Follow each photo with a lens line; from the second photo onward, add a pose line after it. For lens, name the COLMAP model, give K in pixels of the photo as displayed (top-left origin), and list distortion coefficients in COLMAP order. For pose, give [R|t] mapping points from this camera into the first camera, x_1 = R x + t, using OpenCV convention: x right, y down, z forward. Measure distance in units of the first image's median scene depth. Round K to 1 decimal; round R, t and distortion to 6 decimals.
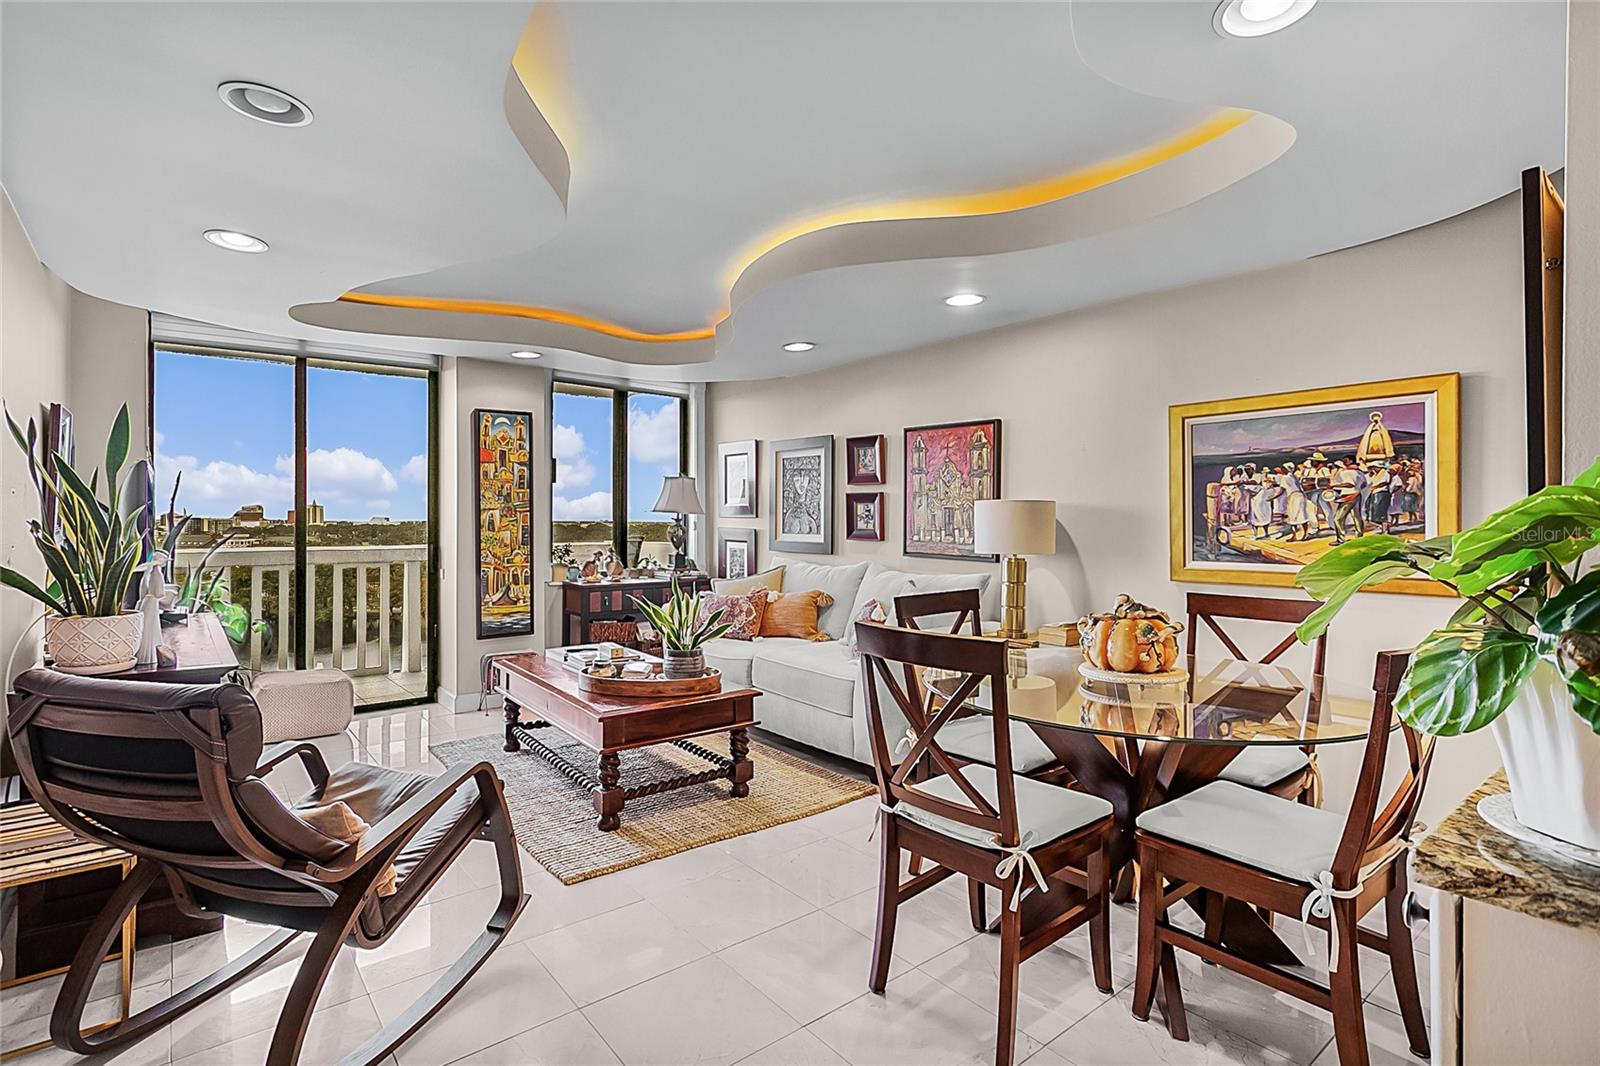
lens RADIAL K [[769.3, 0, 782.5], [0, 769.3, 523.0], [0, 0, 1]] dist [-0.001364, 0.002591]
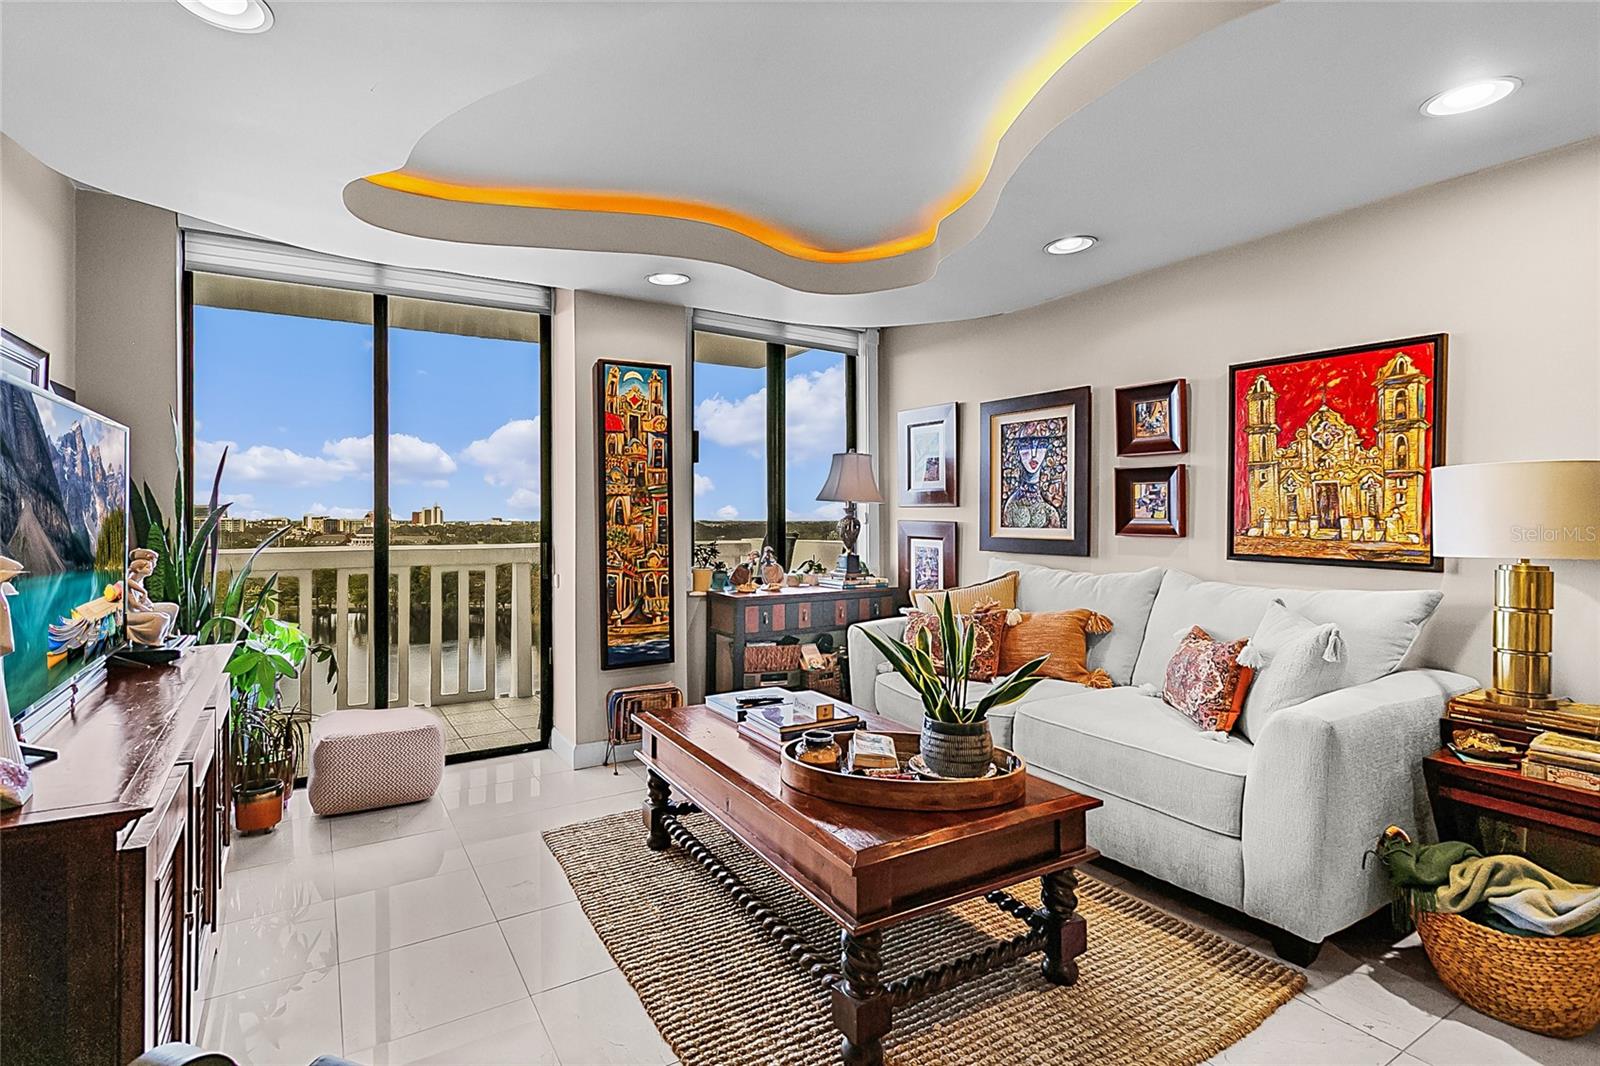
lens RADIAL K [[769.3, 0, 778.6], [0, 769.3, 527.1], [0, 0, 1]] dist [-0.001364, 0.002591]
pose [[0.992085, -0.002147, -0.125553, -0.191666], [0.002954, 0.999976, 0.006242, 0.013099], [0.125536, -0.006564, 0.992067, 0.405175]]
